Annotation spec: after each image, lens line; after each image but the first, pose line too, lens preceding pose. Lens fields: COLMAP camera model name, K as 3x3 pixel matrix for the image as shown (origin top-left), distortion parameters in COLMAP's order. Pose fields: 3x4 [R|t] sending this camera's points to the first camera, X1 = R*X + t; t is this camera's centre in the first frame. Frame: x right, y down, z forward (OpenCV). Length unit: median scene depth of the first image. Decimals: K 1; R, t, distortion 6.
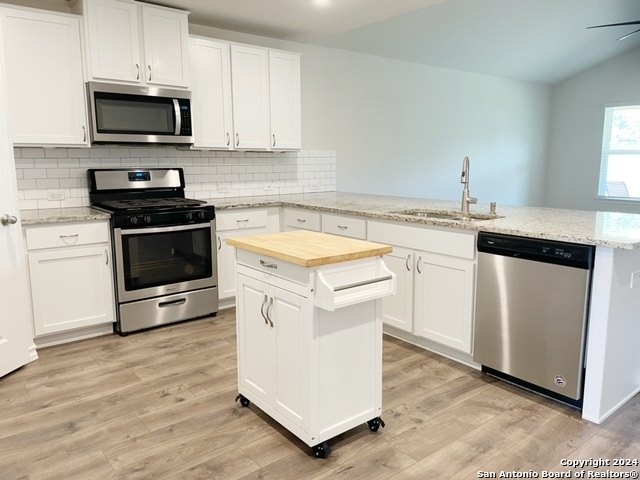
lens RADIAL K [[485.8, 0, 328.7], [0, 485.8, 237.1], [0, 0, 1]] dist [0.108655, -0.160990]
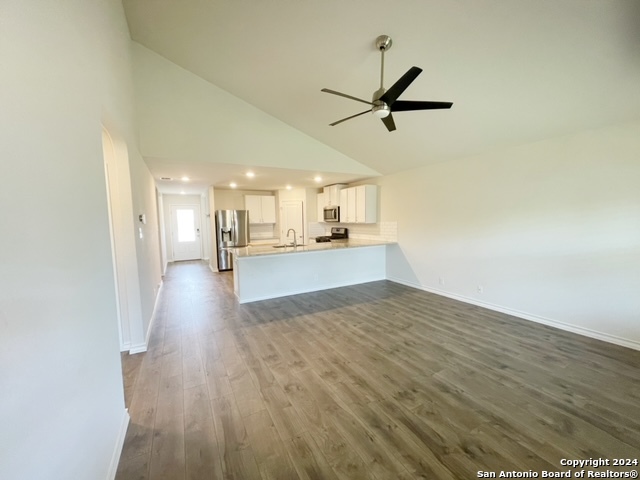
lens RADIAL K [[259.0, 0, 319.4], [0, 259.0, 243.1], [0, 0, 1]] dist [-0.002025, -0.000250]
pose [[-0.182558, 0.096434, -0.978454, 1.928233], [-0.138694, 0.982701, 0.122730, -0.310622], [0.973364, 0.158111, -0.166025, 1.532798]]
